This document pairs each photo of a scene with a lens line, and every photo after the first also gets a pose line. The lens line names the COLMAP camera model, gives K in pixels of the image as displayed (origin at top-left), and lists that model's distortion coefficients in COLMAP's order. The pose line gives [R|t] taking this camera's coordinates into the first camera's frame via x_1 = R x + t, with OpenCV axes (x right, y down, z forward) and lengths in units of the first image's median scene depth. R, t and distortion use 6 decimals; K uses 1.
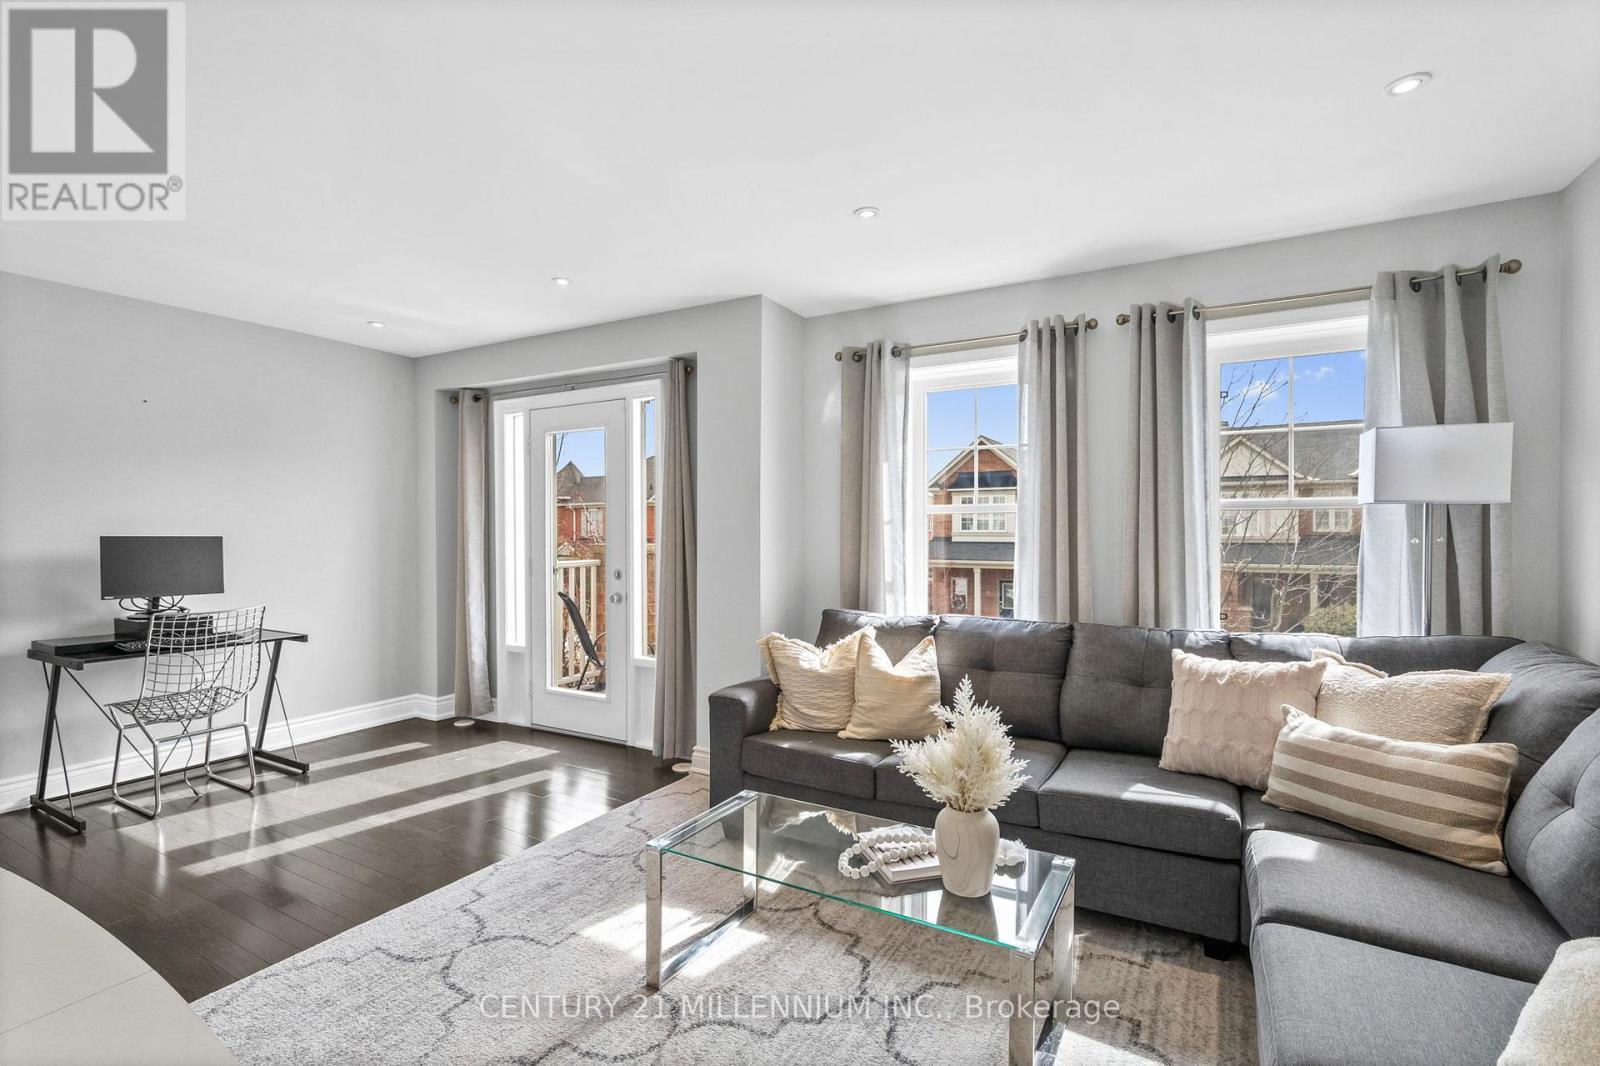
lens RADIAL K [[742.7, 0, 791.6], [0, 742.7, 532.5], [0, 0, 1]] dist [-0.003166, 0.000887]
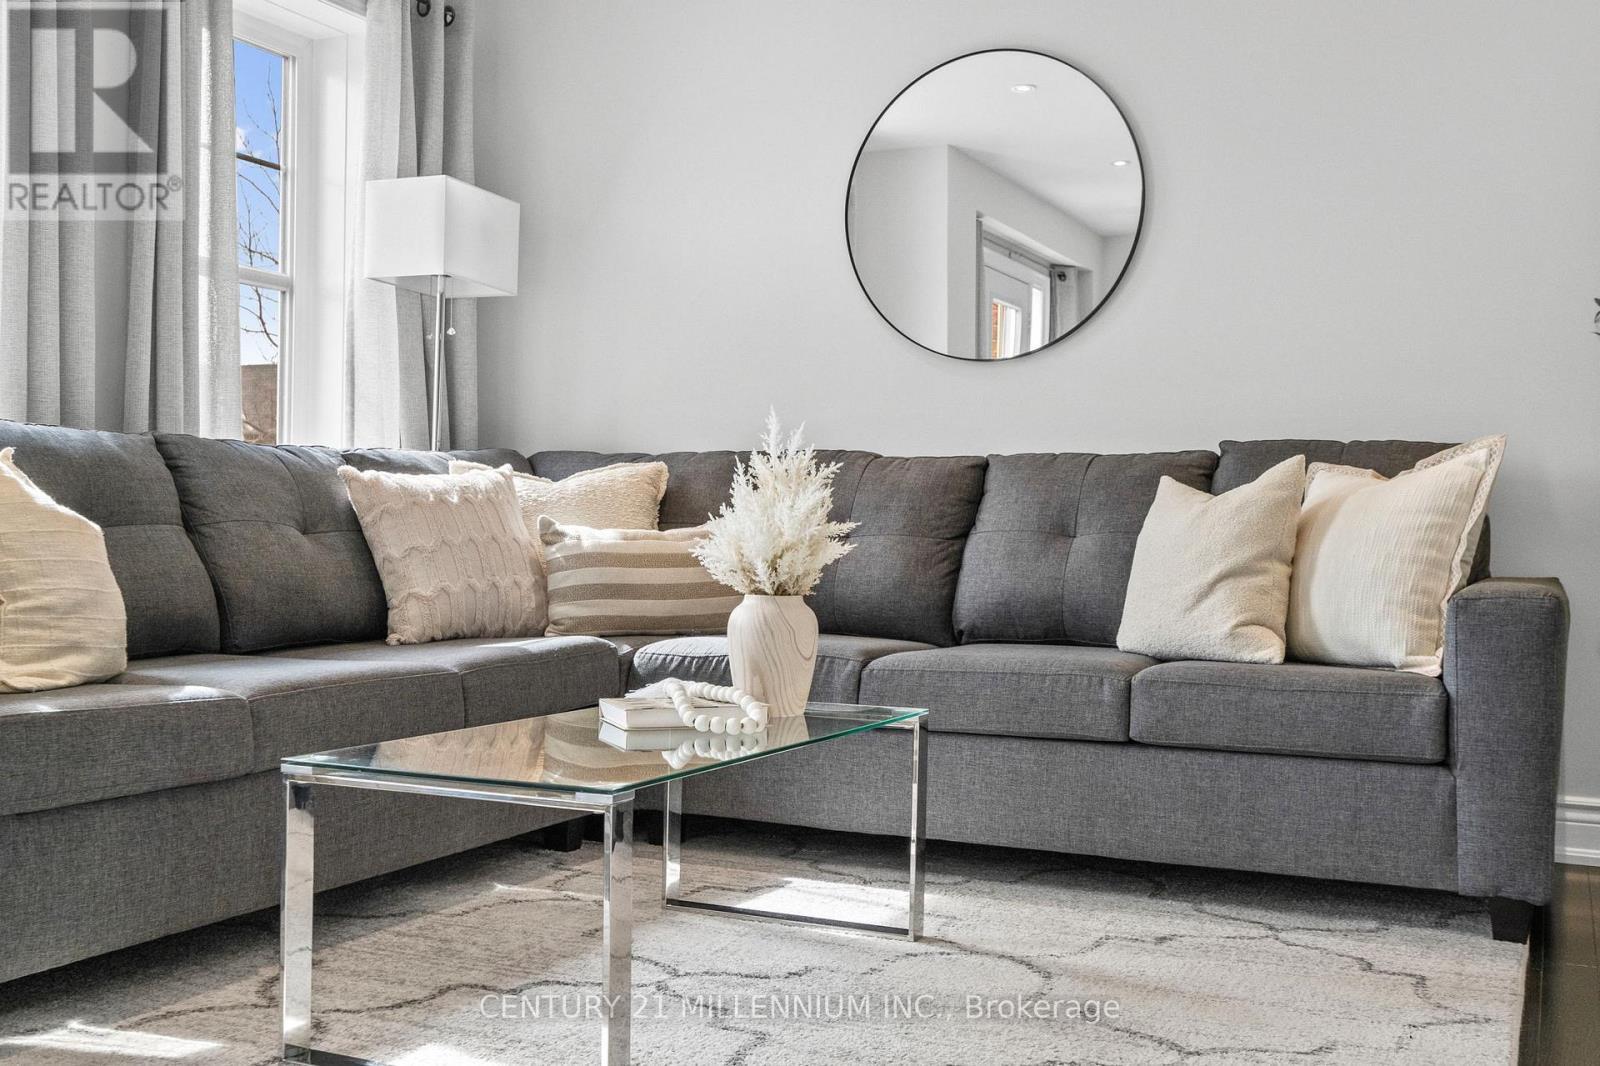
lens RADIAL K [[1622.2, 0, 788.2], [0, 1622.2, 535.8], [0, 0, 1]] dist [0.002322, 0.006369]
pose [[-0.081296, -0.005279, 0.996676, -0.964310], [-0.010445, 0.999936, 0.004444, 0.230597], [-0.996635, -0.010049, -0.081346, 0.842013]]
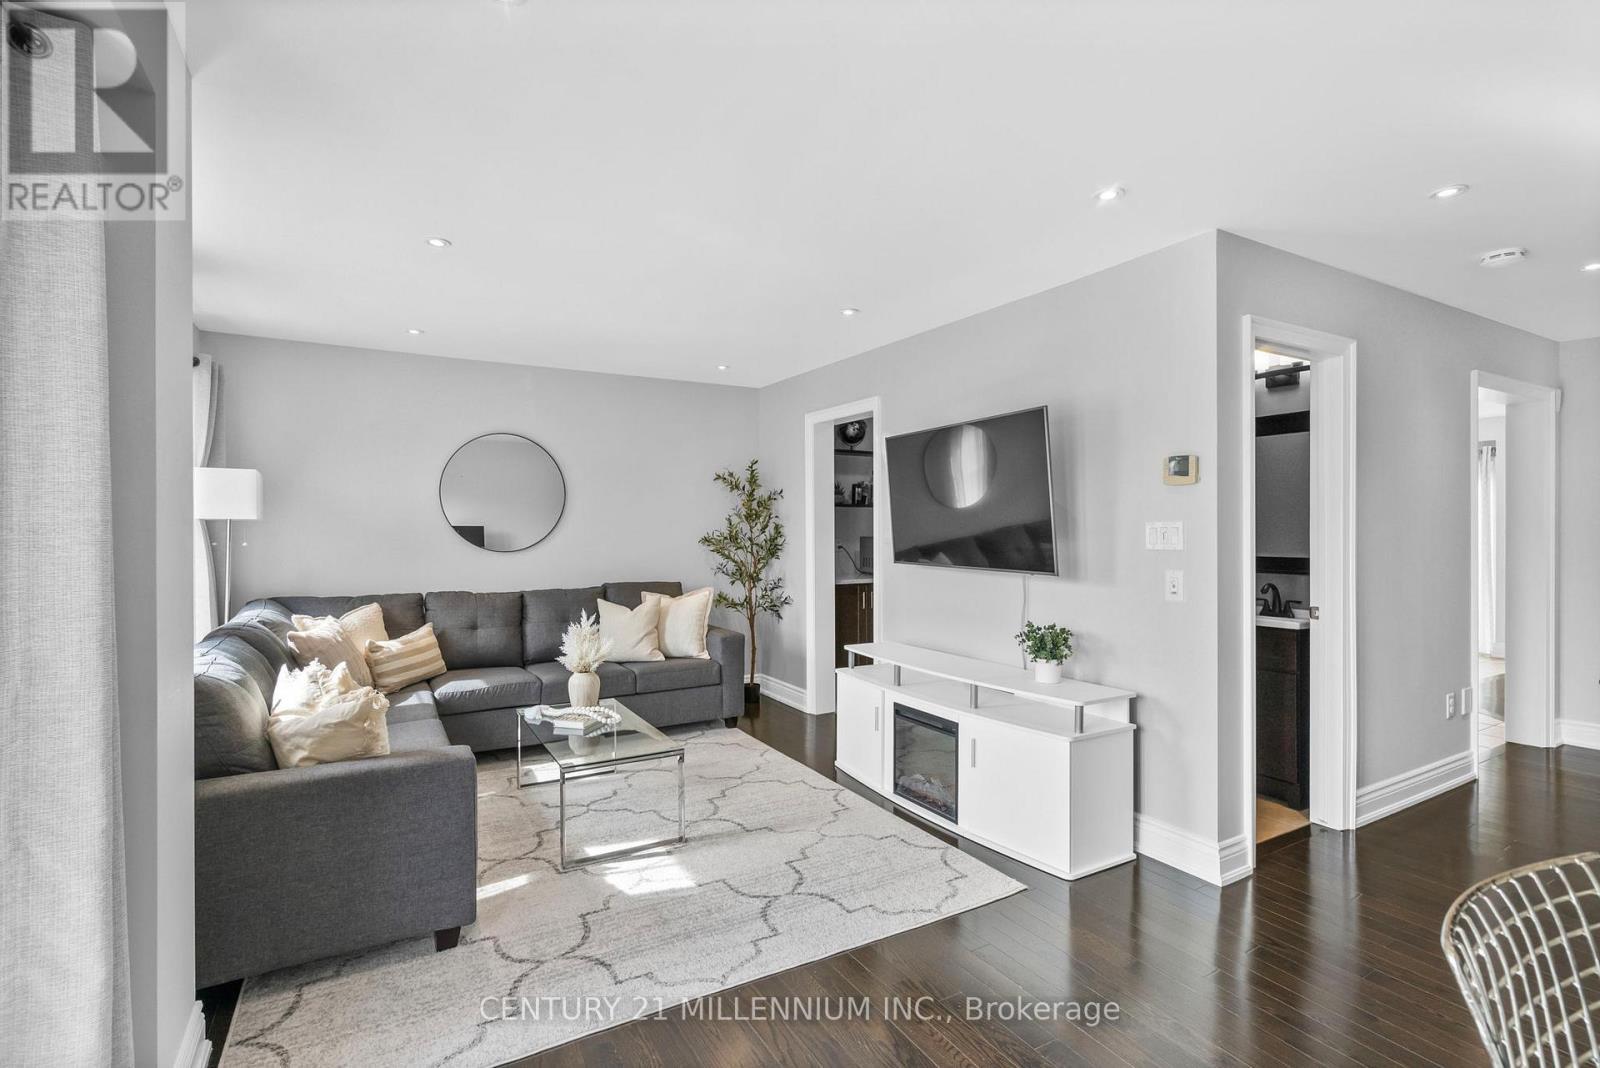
lens RADIAL K [[742.7, 0, 791.6], [0, 742.7, 533.5], [0, 0, 1]] dist [-0.003166, 0.000887]
pose [[-0.863314, -0.005518, 0.504637, -0.981682], [0.001983, 0.999895, 0.014327, -0.033344], [-0.504663, 0.013370, -0.863213, 1.881824]]
